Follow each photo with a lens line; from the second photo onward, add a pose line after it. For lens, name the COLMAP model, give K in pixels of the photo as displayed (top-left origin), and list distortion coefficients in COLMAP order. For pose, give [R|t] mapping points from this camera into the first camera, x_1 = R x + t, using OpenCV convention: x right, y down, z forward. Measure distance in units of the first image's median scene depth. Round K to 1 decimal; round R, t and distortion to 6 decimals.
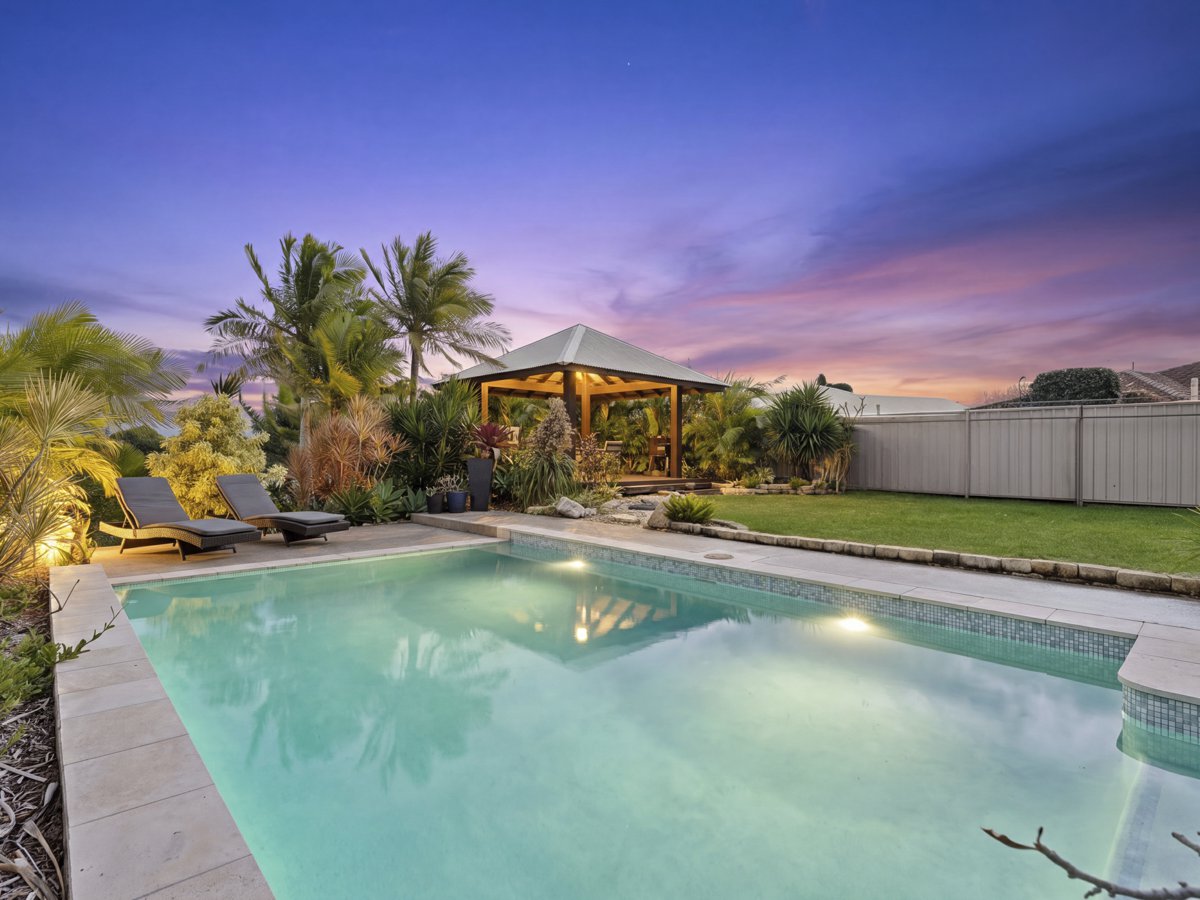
lens RADIAL K [[605.5, 0, 600.0], [0, 605.5, 450.0], [0, 0, 1]] dist [0.000463, 0.000118]
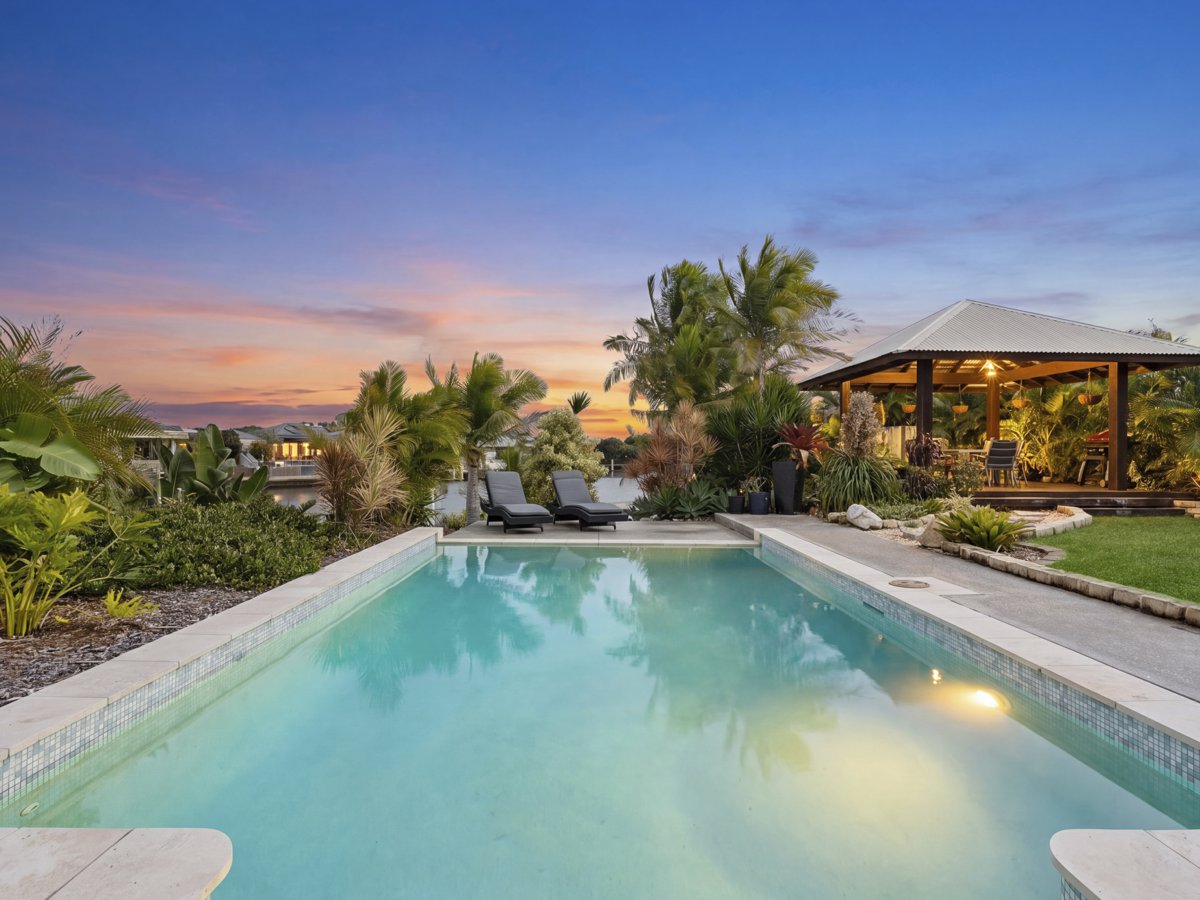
lens RADIAL K [[618.5, 0, 600.0], [0, 618.5, 450.0], [0, 0, 1]] dist [0.000854, -0.000296]
pose [[0.745135, -0.001397, -0.666912, 0.306252], [-0.000844, 0.999995, -0.003038, 0.001428], [0.666913, 0.002826, 0.745130, 0.085756]]
